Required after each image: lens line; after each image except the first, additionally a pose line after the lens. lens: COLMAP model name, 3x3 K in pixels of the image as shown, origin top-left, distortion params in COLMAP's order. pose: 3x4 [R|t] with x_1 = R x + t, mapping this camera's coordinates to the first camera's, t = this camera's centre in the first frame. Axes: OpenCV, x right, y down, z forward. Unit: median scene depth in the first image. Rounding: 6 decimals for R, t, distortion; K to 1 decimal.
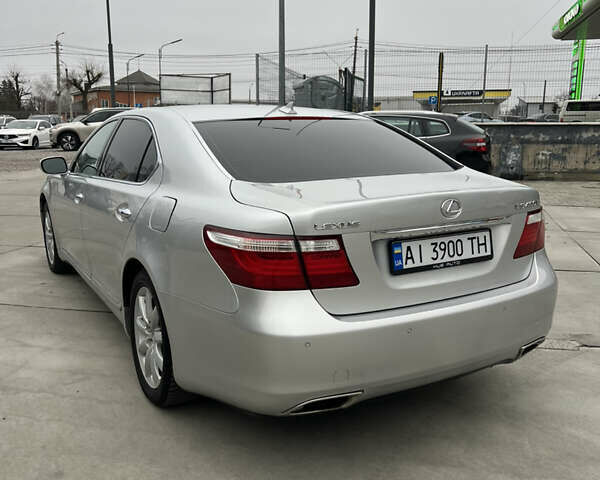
lens RADIAL K [[599.9, 0, 300.0], [0, 599.9, 240.0], [0, 0, 1]] dist [0.112127, -0.244536]
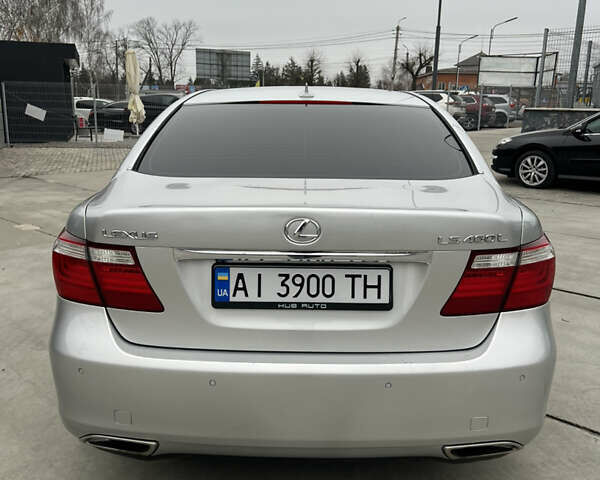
lens RADIAL K [[599.9, 0, 300.0], [0, 599.9, 240.0], [0, 0, 1]] dist [0.112127, -0.244536]
pose [[0.857911, 0.128850, -0.497380, 0.573232], [-0.115363, 0.991634, 0.057906, -0.078143], [0.500680, 0.007700, 0.865598, 0.350020]]
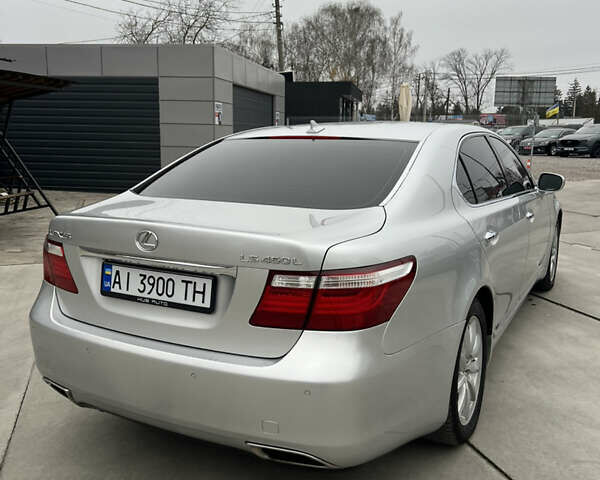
lens RADIAL K [[599.9, 0, 300.0], [0, 599.9, 240.0], [0, 0, 1]] dist [0.112127, -0.244536]
pose [[0.515810, 0.160224, -0.841587, 1.075889], [-0.170517, 0.981901, 0.082427, -0.158976], [0.839562, 0.100988, 0.533795, 0.663608]]
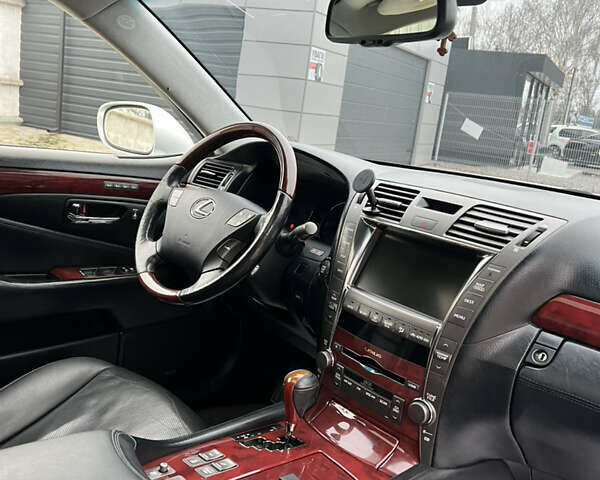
lens RADIAL K [[599.9, 0, 300.0], [0, 599.9, 240.0], [0, 0, 1]] dist [0.112127, -0.244536]
pose [[0.212492, 0.242798, -0.946518, -0.128104], [-0.296546, 0.938980, 0.174290, -0.292372], [0.931079, 0.243651, 0.271526, 1.943772]]
